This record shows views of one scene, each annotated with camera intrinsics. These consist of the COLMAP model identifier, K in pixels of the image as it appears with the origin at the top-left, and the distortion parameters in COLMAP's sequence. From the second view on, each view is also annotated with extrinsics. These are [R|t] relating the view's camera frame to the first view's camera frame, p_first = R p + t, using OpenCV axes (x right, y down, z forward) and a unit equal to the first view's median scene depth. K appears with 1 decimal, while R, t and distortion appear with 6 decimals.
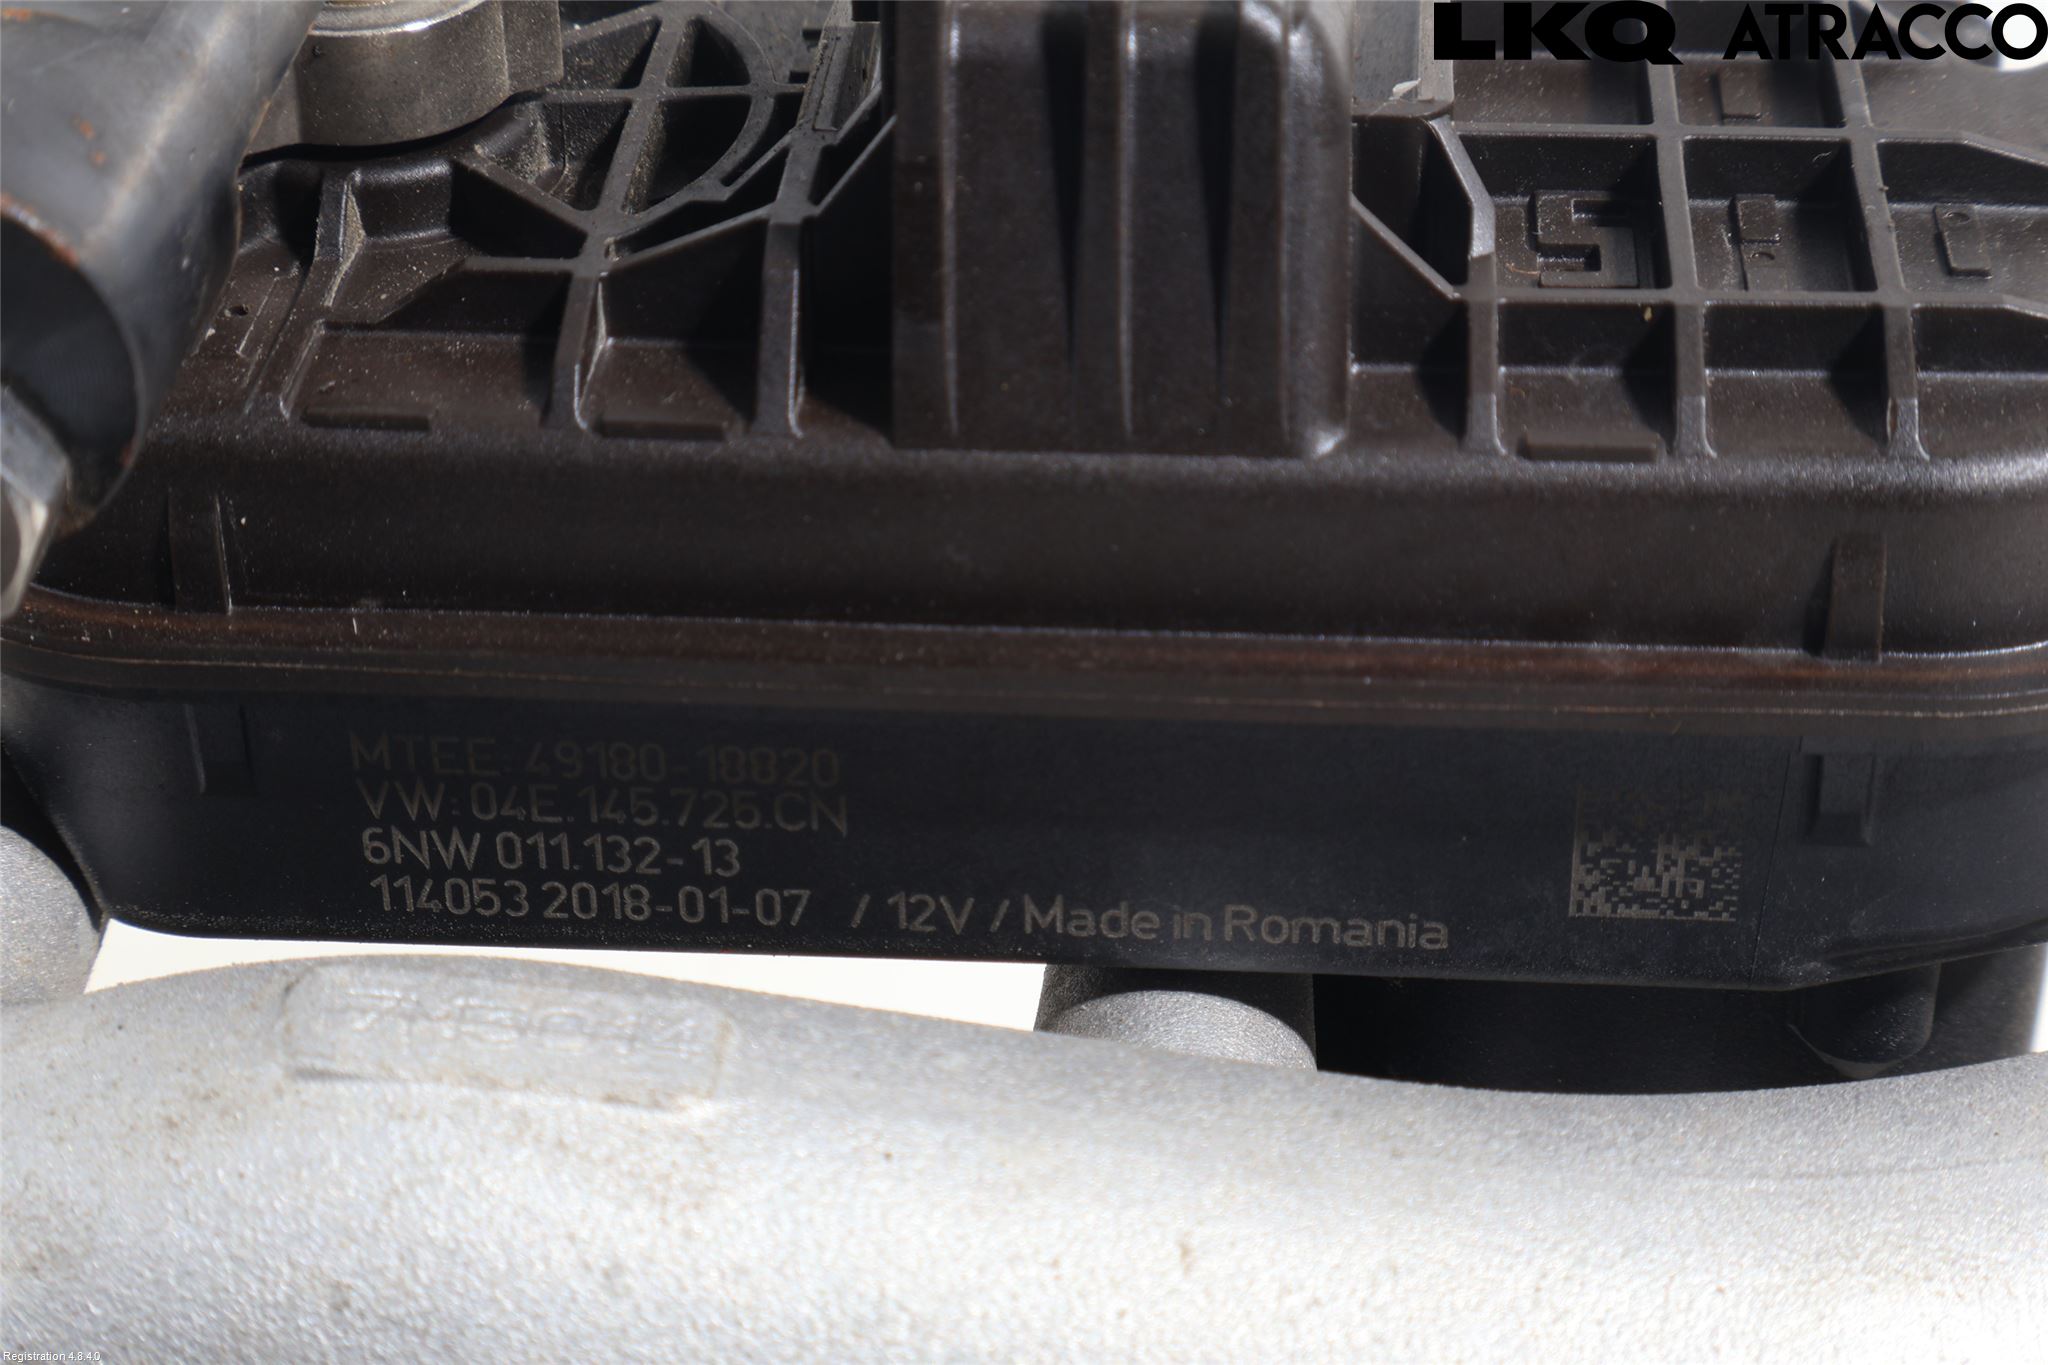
lens RADIAL K [[4195.8, 0, 1022.8], [0, 4195.8, 684.2], [0, 0, 1]] dist [-0.004031, 0.000000]
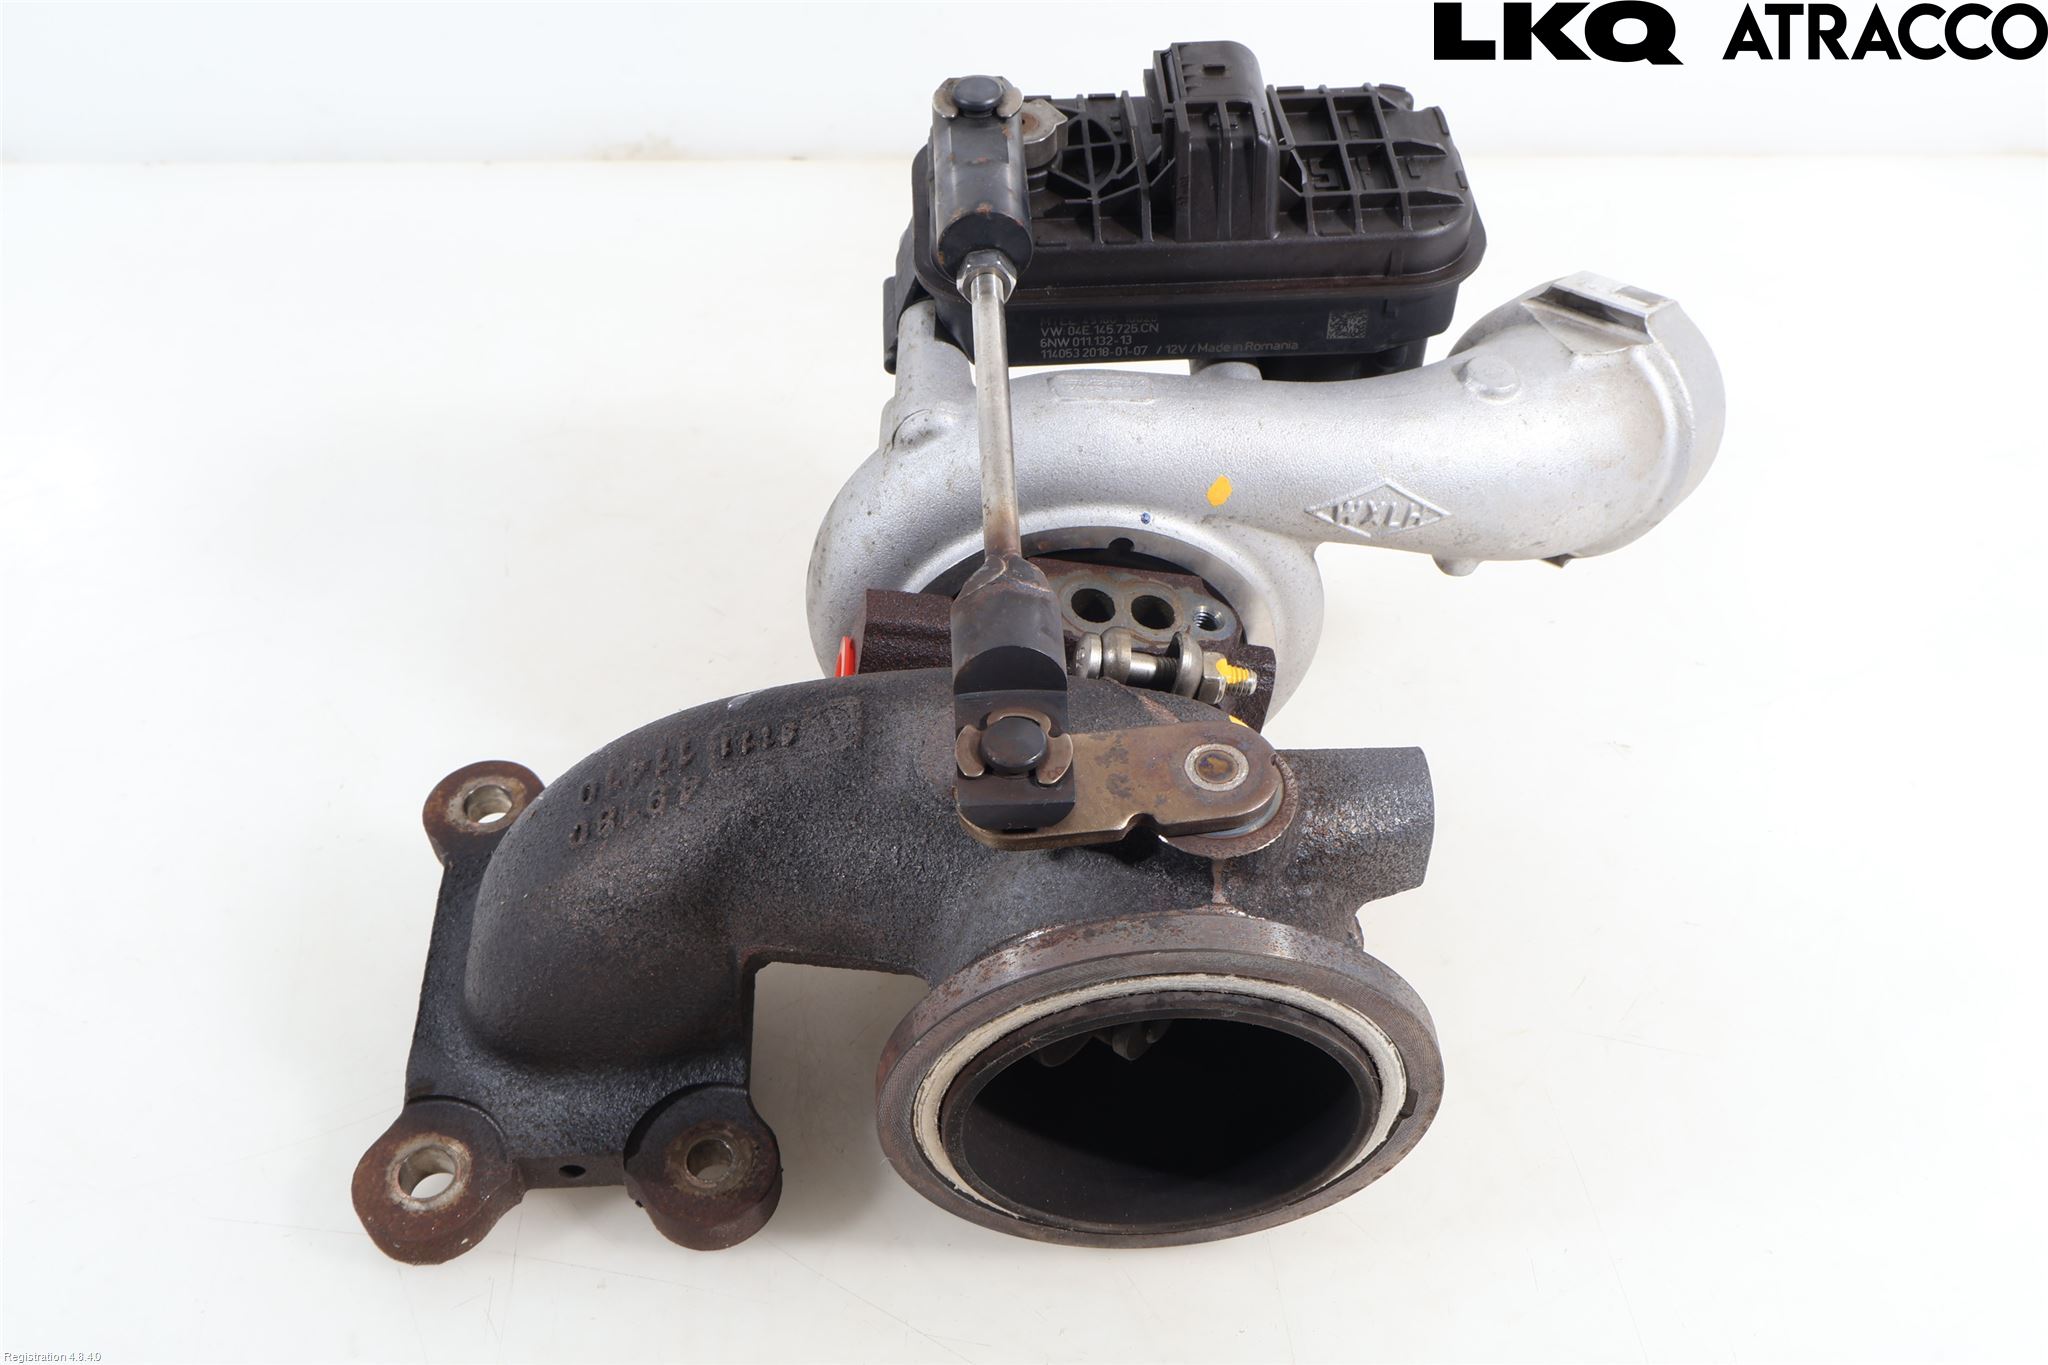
lens RADIAL K [[2144.0, 0, 1027.0], [0, 2144.0, 682.0], [0, 0, 1]] dist [-0.030376, 0.000000]
pose [[0.992663, -0.087552, 0.083398, -0.388596], [0.065078, 0.968149, 0.241769, -0.154863], [-0.101909, -0.234567, 0.966743, -1.158067]]
